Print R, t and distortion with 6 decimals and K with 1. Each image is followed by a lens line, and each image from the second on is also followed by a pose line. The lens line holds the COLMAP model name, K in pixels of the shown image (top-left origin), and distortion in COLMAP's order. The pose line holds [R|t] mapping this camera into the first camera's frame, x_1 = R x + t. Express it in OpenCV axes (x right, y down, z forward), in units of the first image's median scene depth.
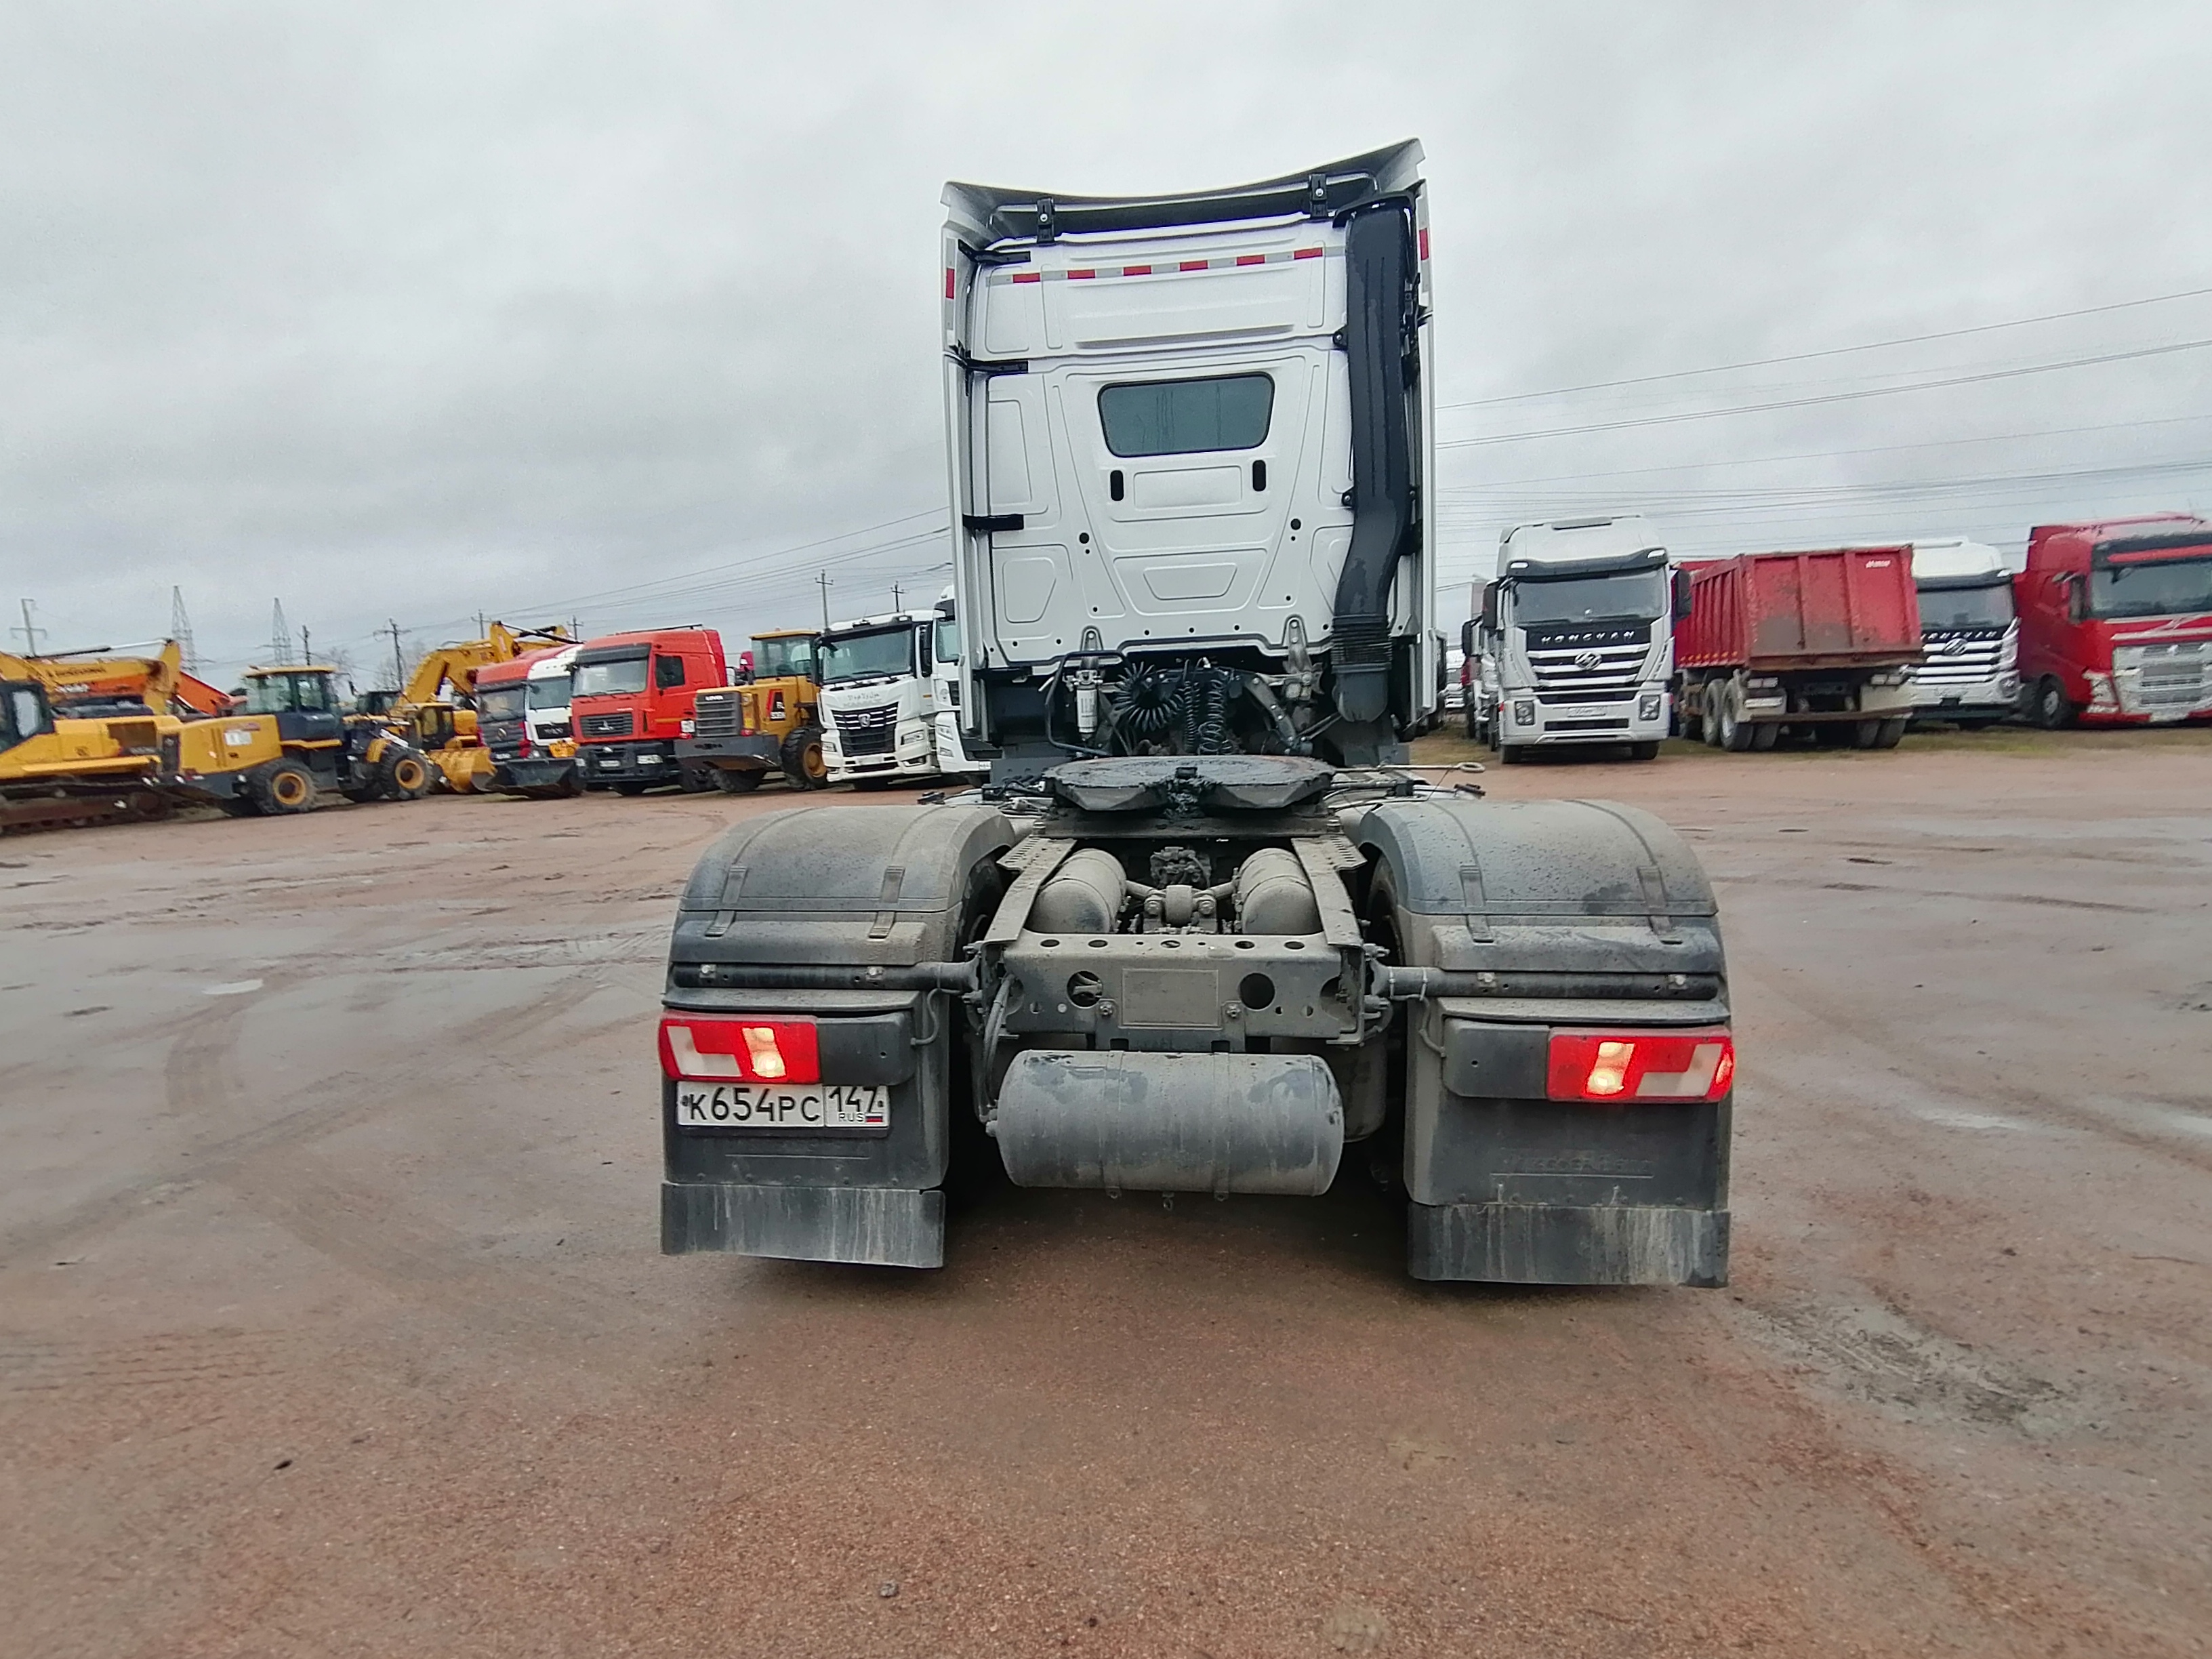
lens RADIAL K [[1131.9, 0, 1092.4], [0, 1131.9, 834.7], [0, 0, 1]] dist [-0.002188, -0.005945]
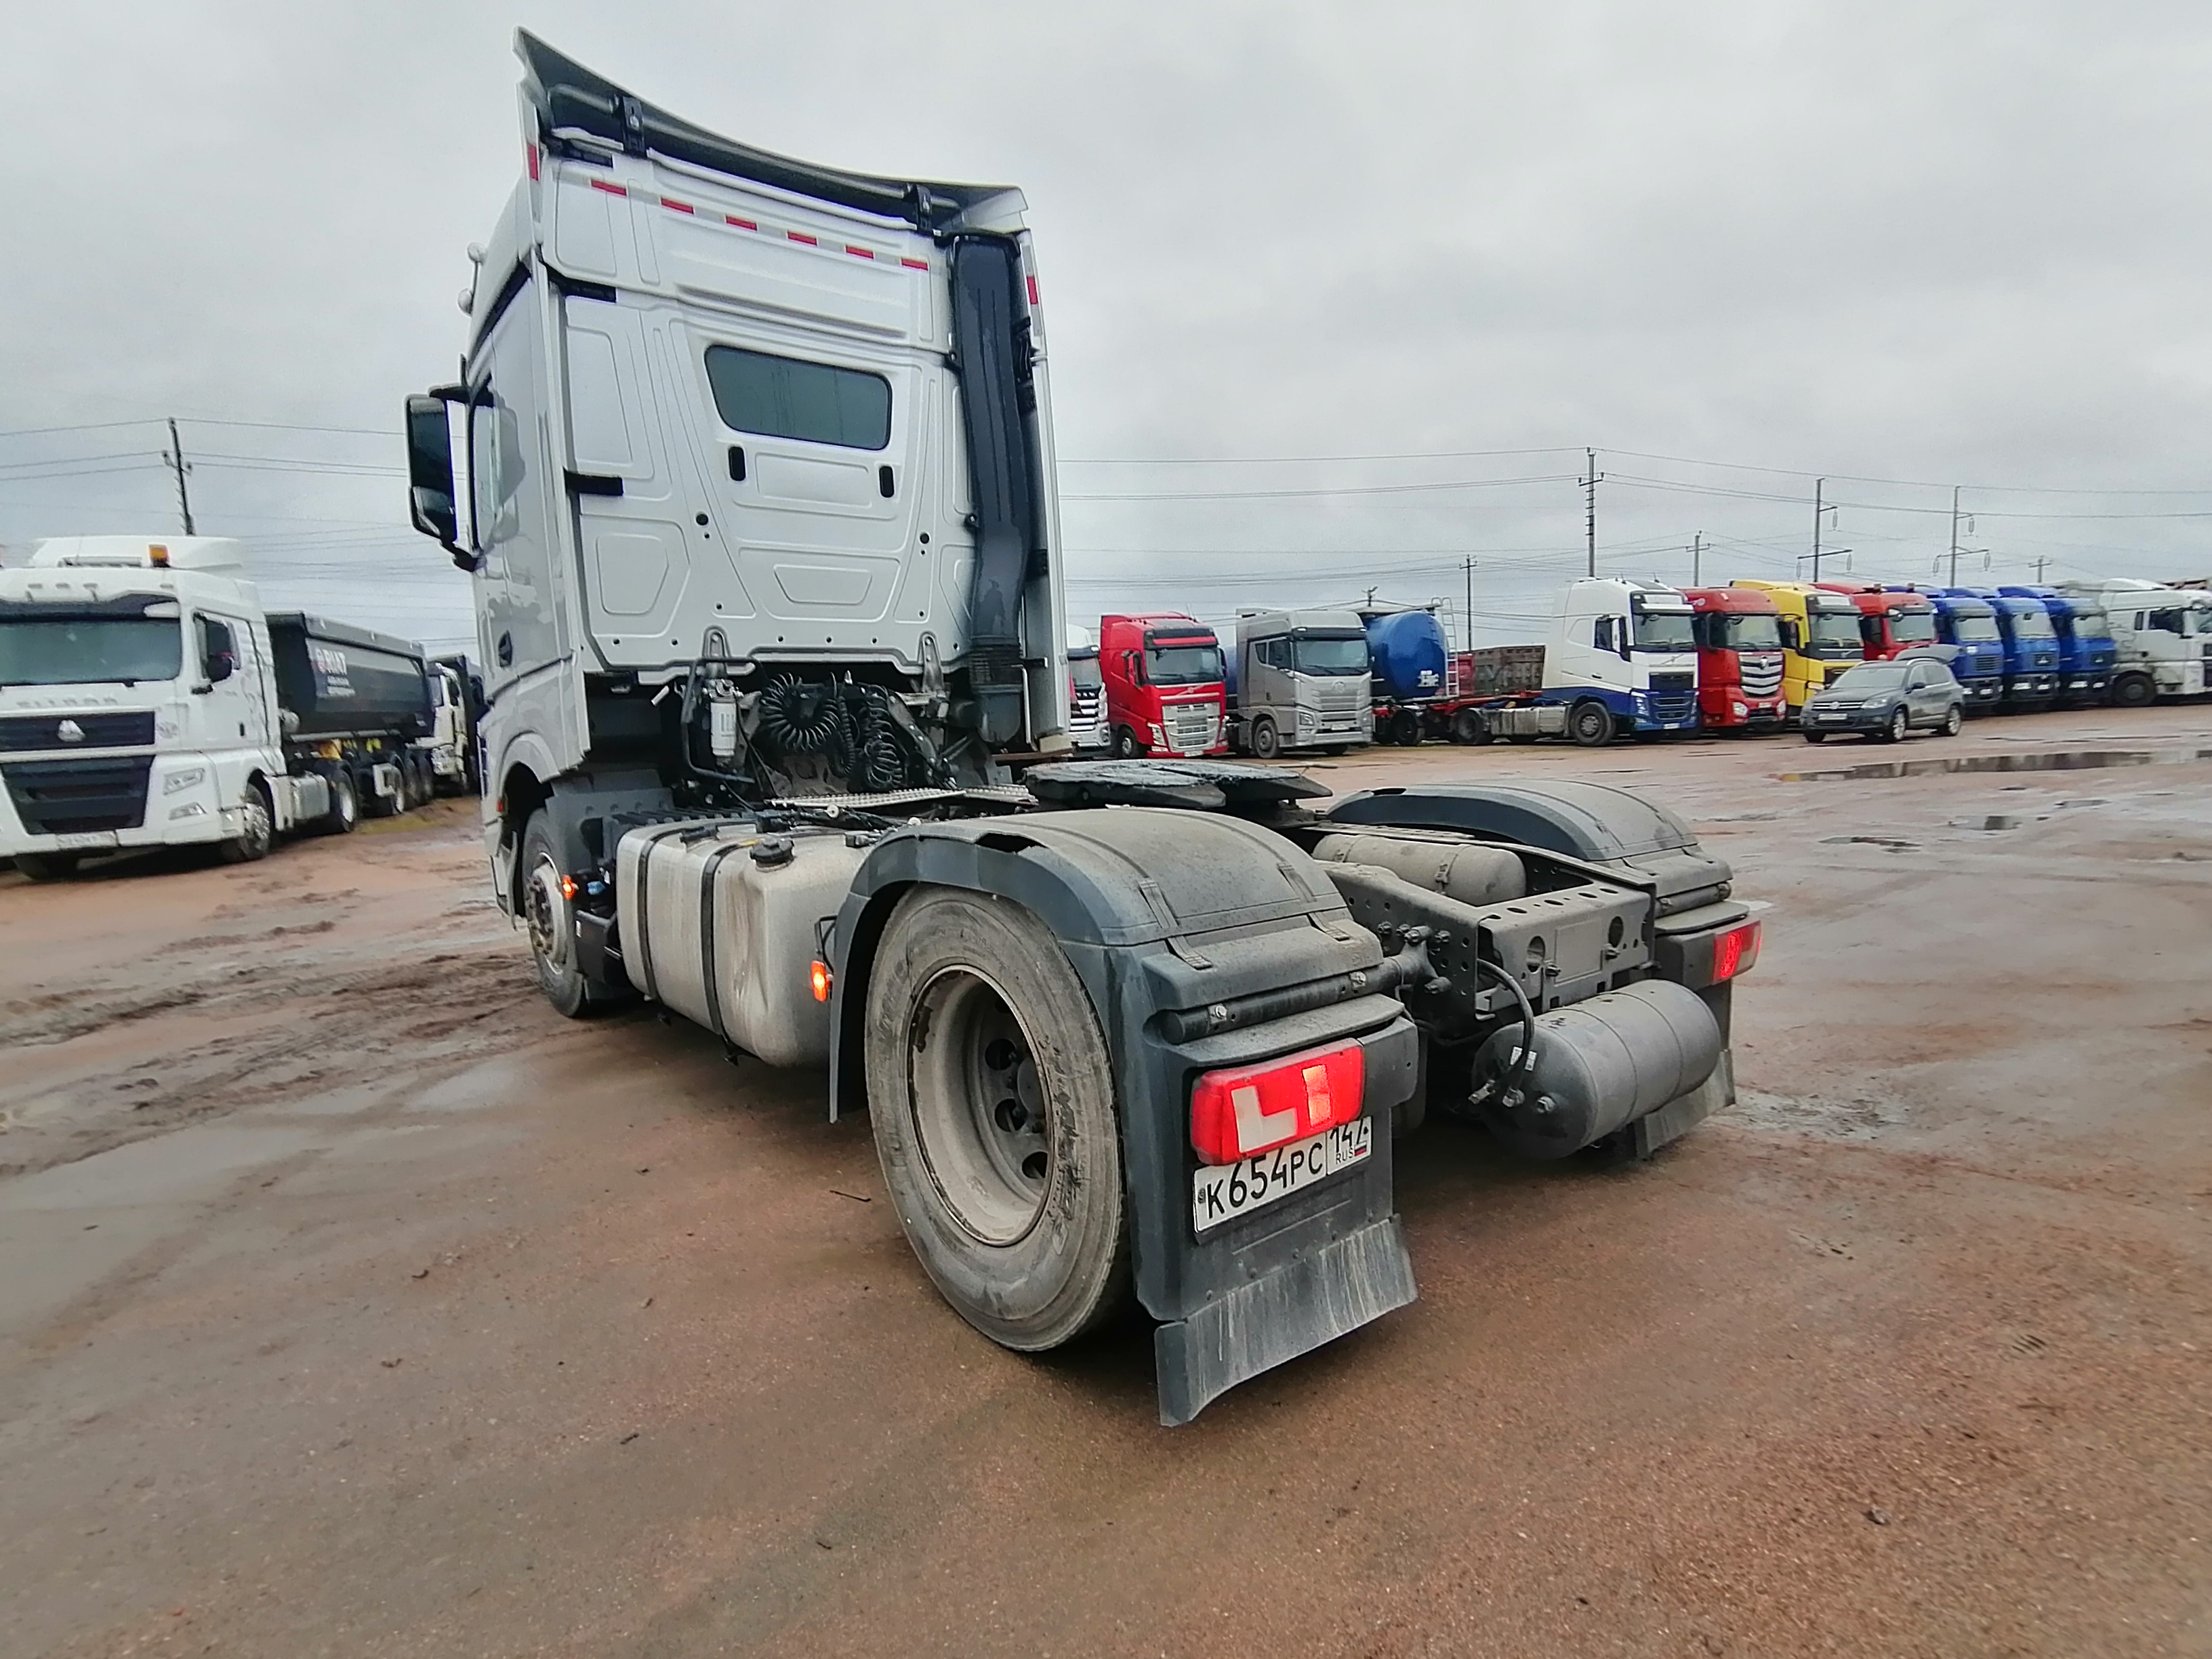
lens RADIAL K [[1131.9, 0, 1108.9], [0, 1131.9, 837.5], [0, 0, 1]] dist [-0.002188, -0.005945]
pose [[0.692271, -0.060938, 0.719060, -0.412222], [0.095694, 0.995380, -0.007774, 0.001655], [-0.715264, 0.074192, 0.694905, 0.232524]]
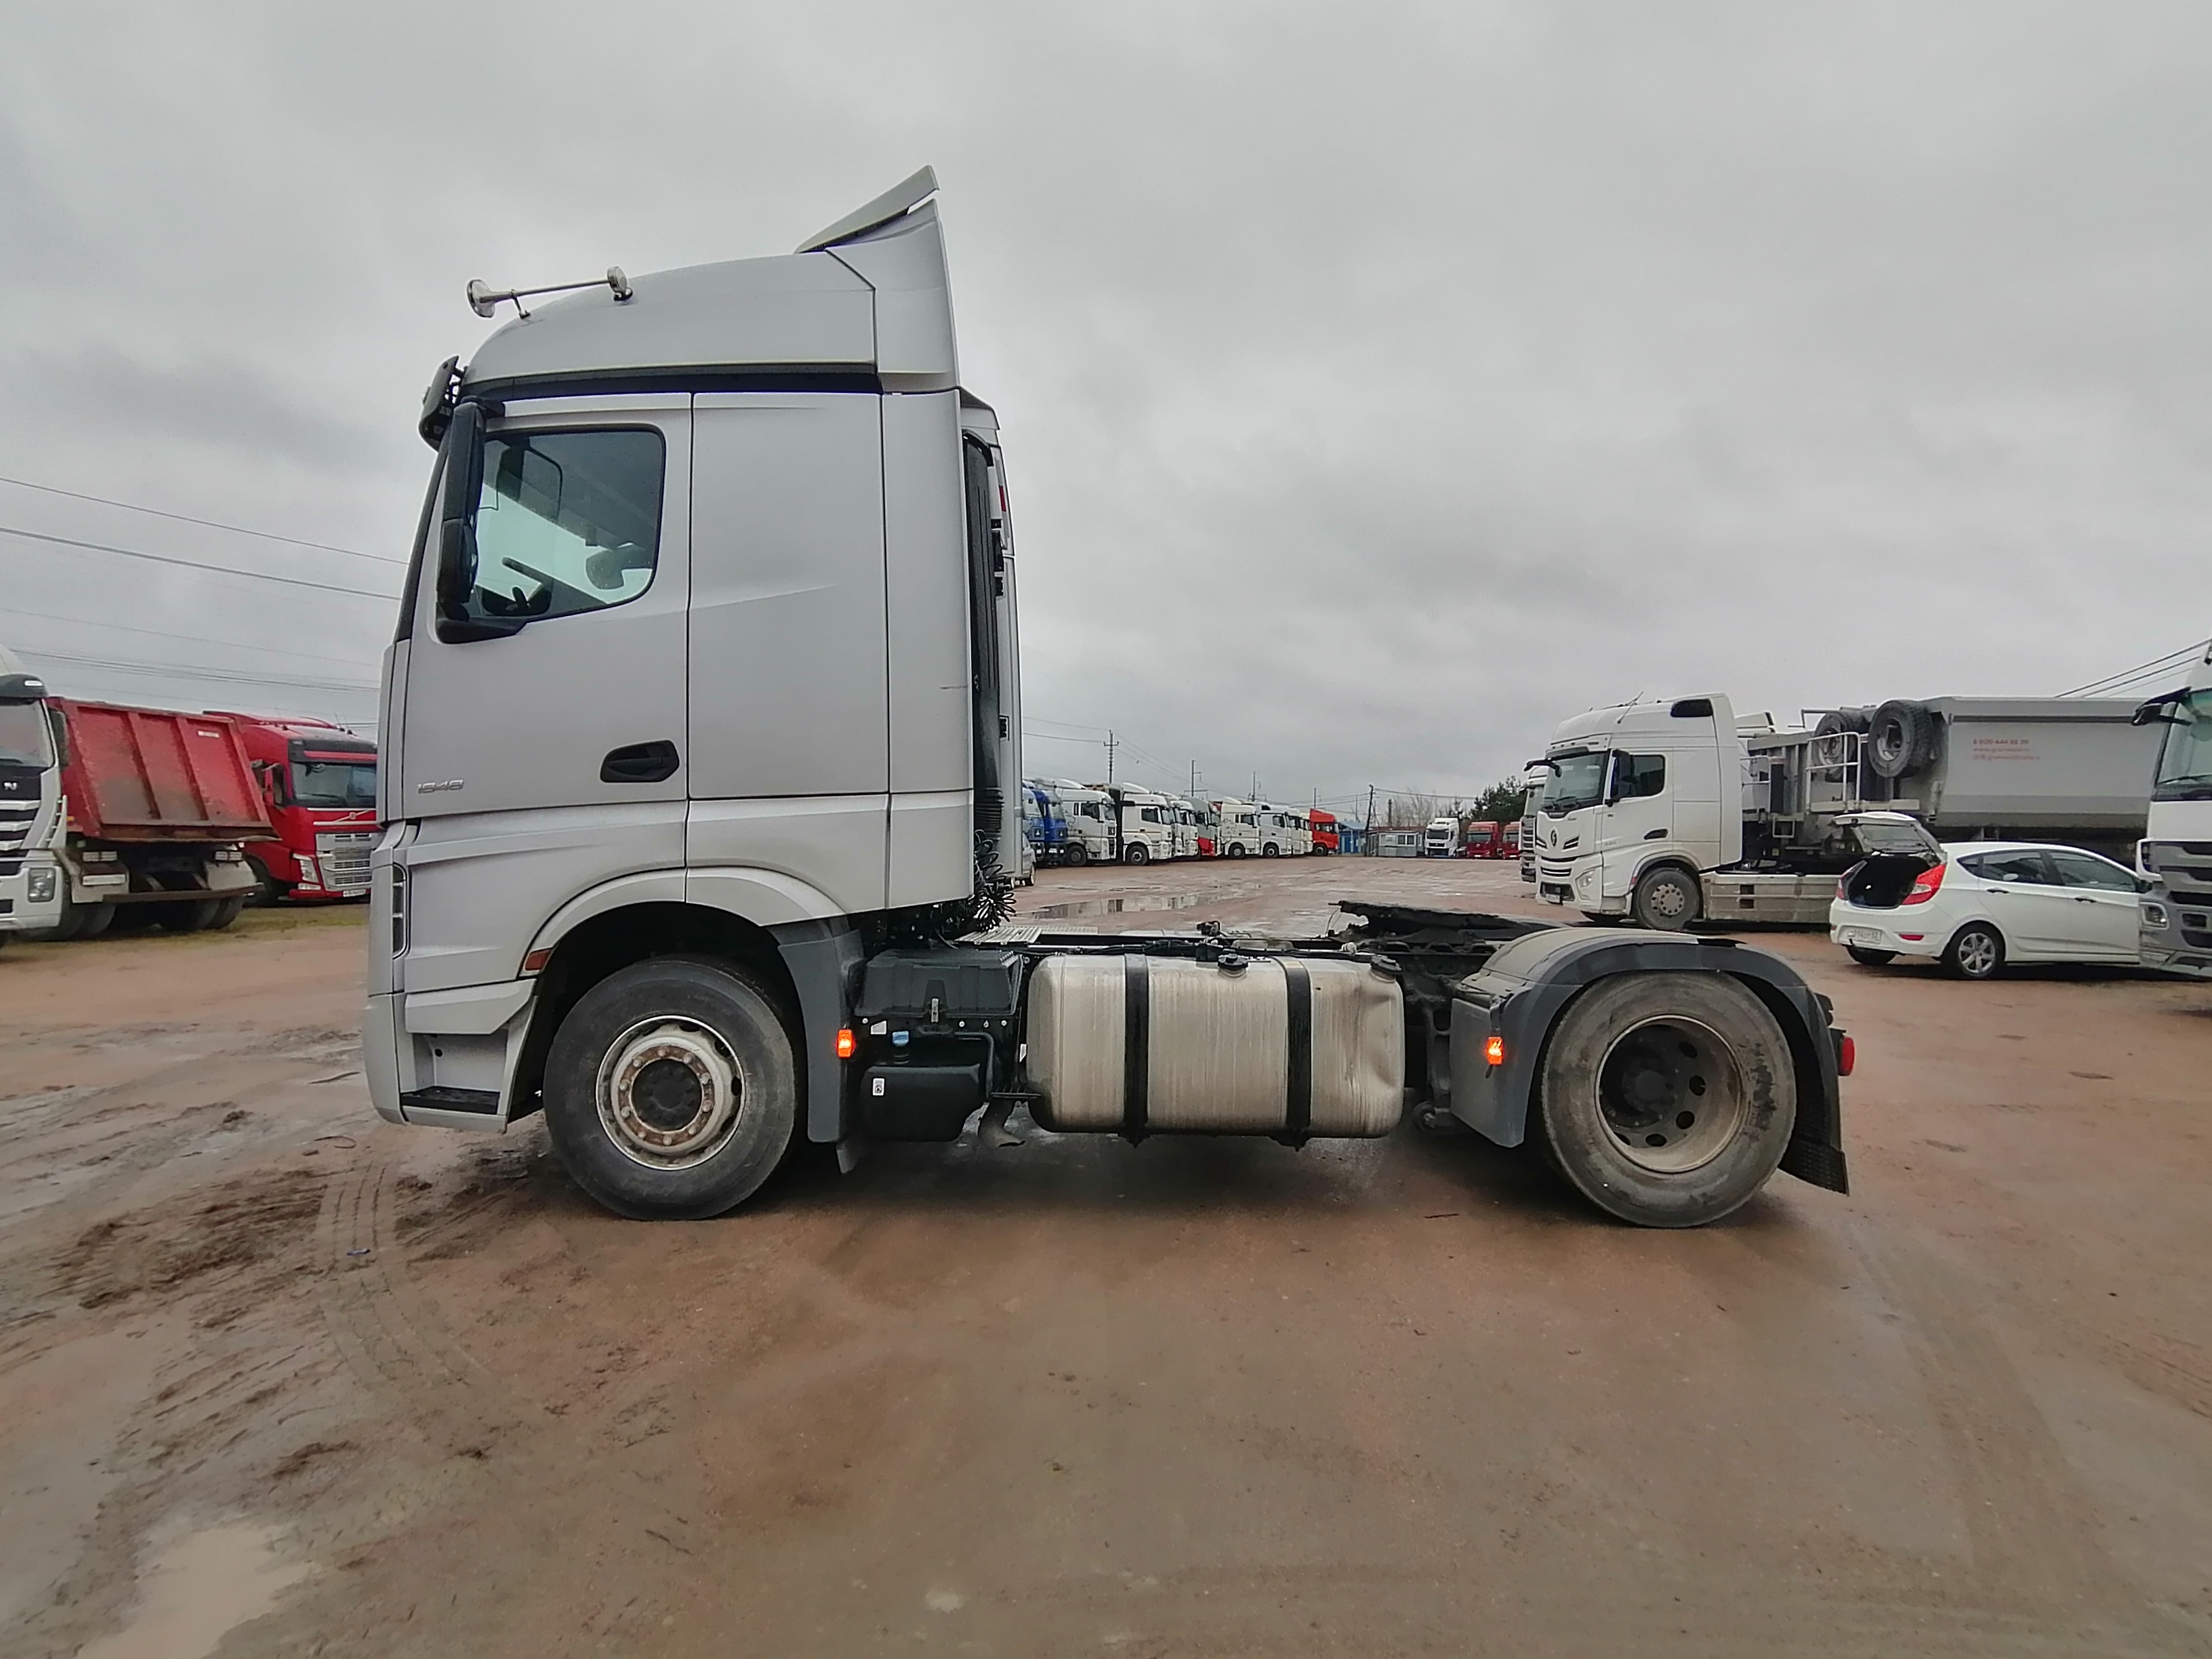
lens RADIAL K [[1131.9, 0, 1107.3], [0, 1131.9, 830.1], [0, 0, 1]] dist [-0.002188, -0.005945]
pose [[-0.136980, 0.052195, 0.989198, -0.853962], [0.115909, 0.992595, -0.036324, -0.098240], [-0.983769, 0.109681, -0.142015, 1.023601]]
